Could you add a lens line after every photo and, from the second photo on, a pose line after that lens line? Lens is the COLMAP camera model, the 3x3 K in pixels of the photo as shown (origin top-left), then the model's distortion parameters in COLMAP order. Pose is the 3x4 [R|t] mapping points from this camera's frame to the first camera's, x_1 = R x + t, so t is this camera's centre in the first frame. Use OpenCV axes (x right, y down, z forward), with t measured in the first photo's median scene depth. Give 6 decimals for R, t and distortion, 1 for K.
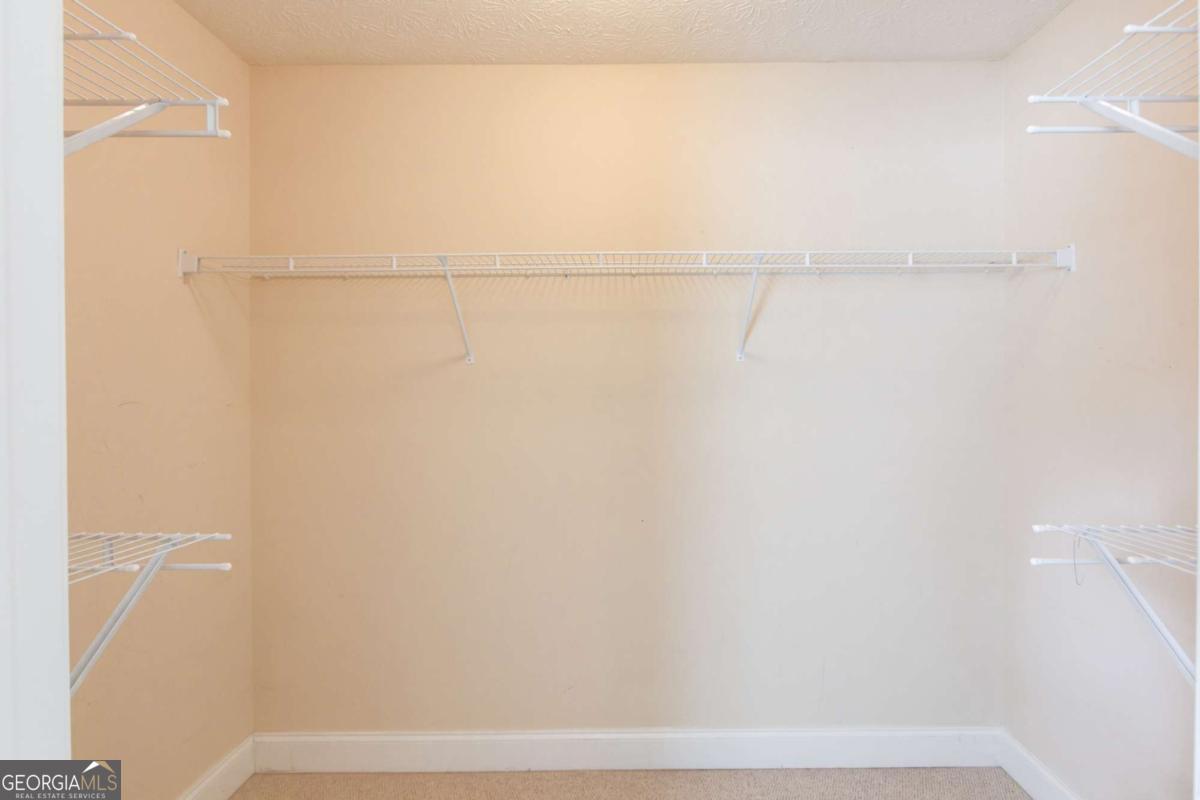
lens RADIAL K [[608.6, 0, 607.5], [0, 608.6, 375.5], [0, 0, 1]] dist [-0.005107, 0.000037]
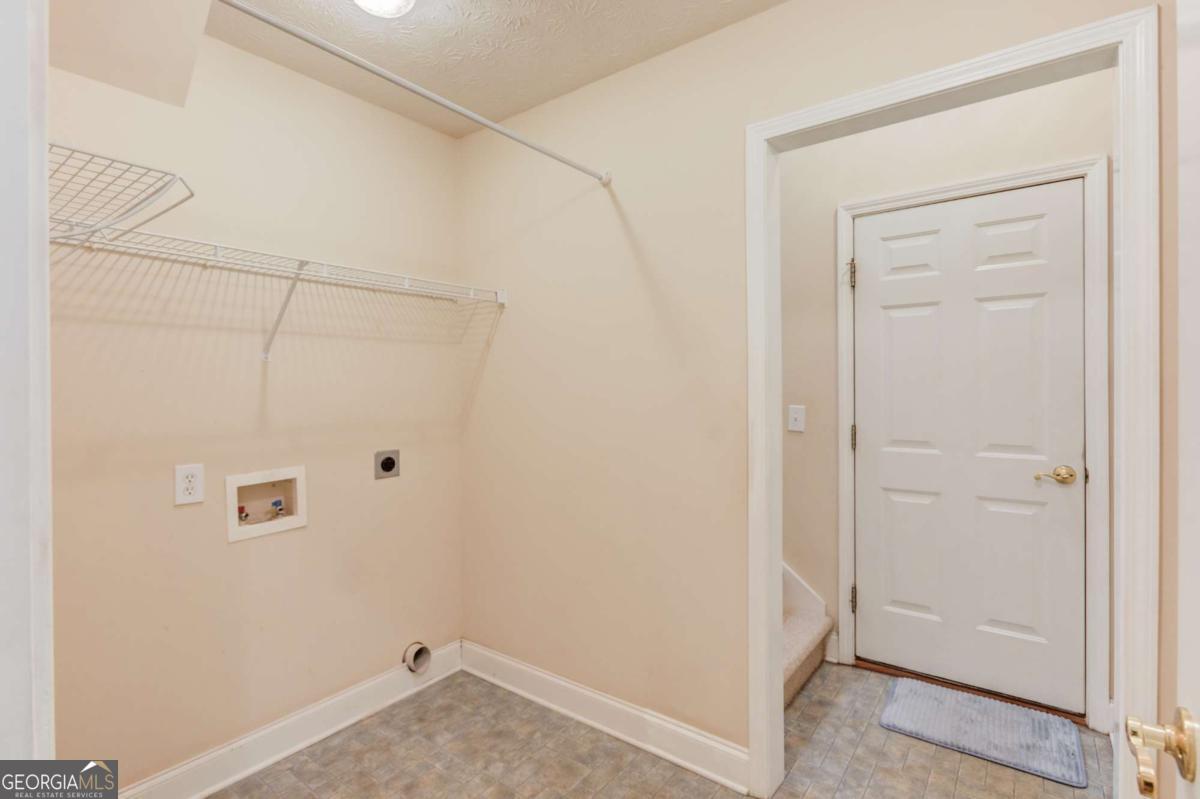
lens RADIAL K [[580.2, 0, 598.5], [0, 580.2, 395.9], [0, 0, 1]] dist [0.000062, -0.000984]
pose [[0.594405, -0.011342, 0.804086, -0.425137], [-0.011638, 0.999674, 0.022704, 0.004734], [-0.804082, -0.022853, 0.594079, -0.005388]]
